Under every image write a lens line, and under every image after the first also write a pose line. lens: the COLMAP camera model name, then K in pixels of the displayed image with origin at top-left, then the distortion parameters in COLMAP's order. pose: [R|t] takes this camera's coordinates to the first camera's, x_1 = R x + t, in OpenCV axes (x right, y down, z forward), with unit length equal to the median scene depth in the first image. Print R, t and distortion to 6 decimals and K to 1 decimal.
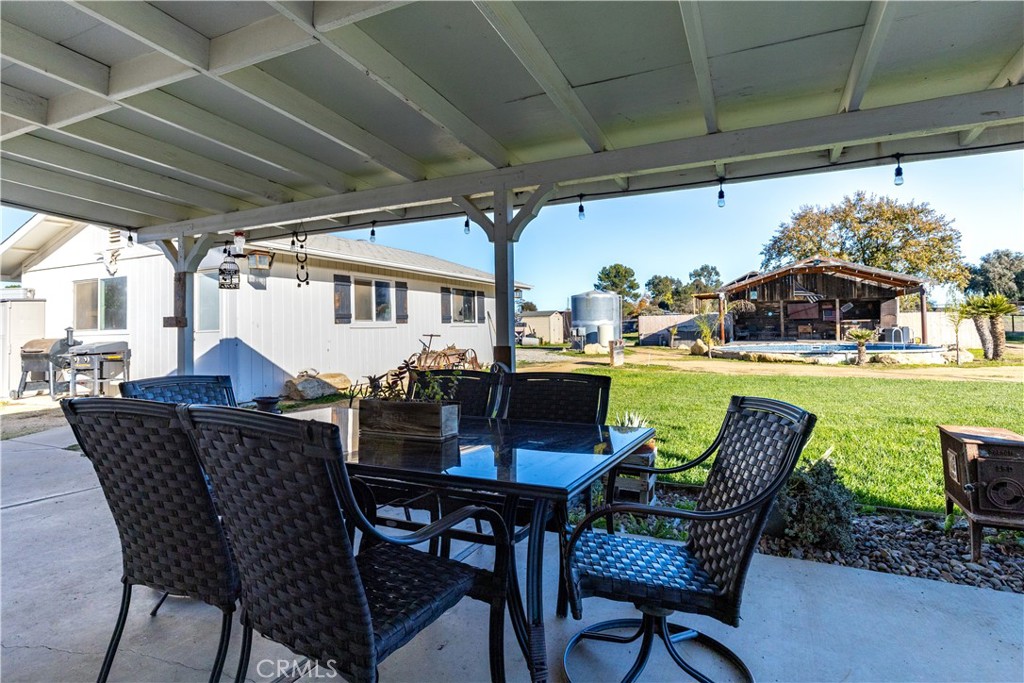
lens RADIAL K [[529.1, 0, 513.4], [0, 529.1, 310.5], [0, 0, 1]] dist [-0.006073, -0.000975]
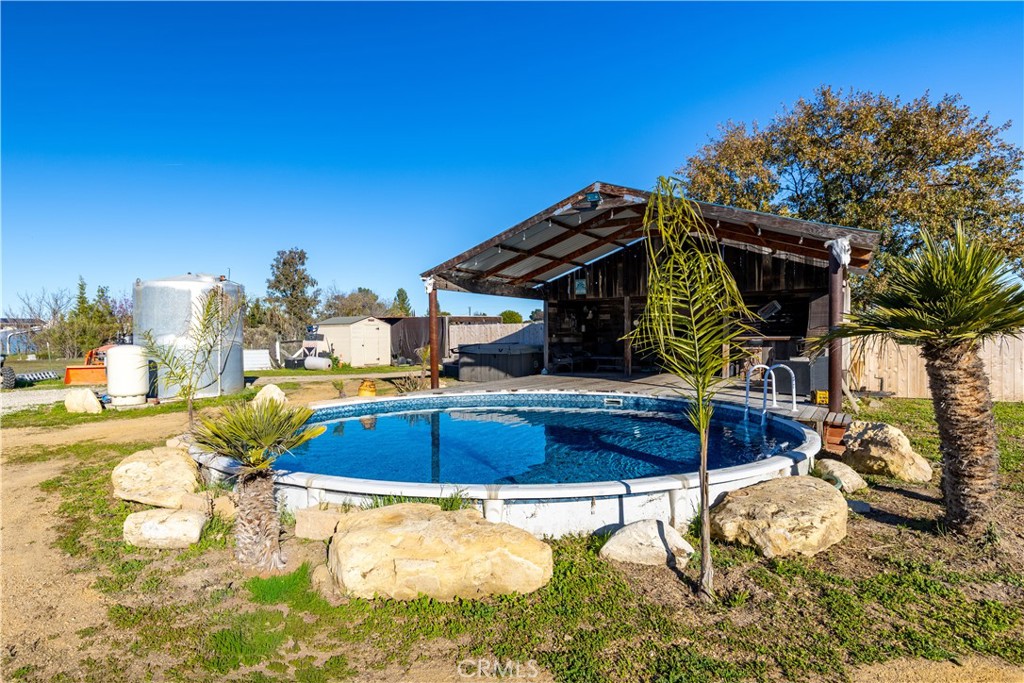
lens RADIAL K [[566.8, 0, 512.0], [0, 566.8, 341.5], [0, 0, 1]] dist [0.000678, 0.000673]
pose [[0.994827, 0.006646, -0.101365, 0.486897], [-0.002152, 0.999012, 0.044381, 0.000049], [0.101560, -0.043933, 0.993859, 0.481269]]
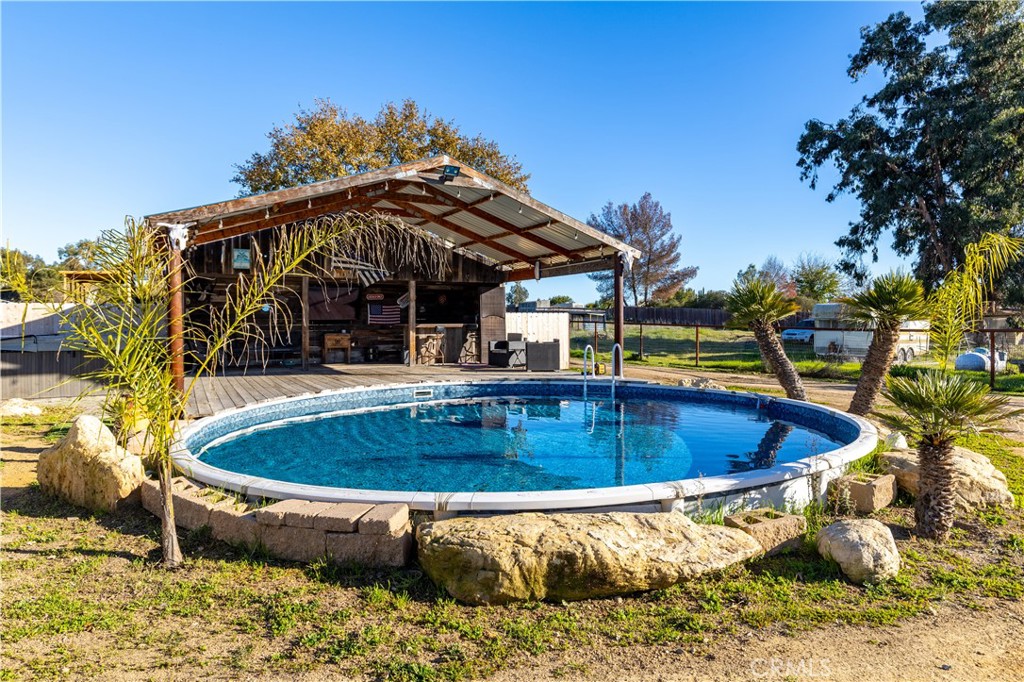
lens RADIAL K [[597.9, 0, 515.1], [0, 597.9, 326.3], [0, 0, 1]] dist [-0.002671, -0.001733]
pose [[0.560637, 0.007983, 0.828023, 0.215630], [-0.031661, 0.999429, 0.011802, 0.011295], [-0.827456, -0.032833, 0.560570, 0.628151]]
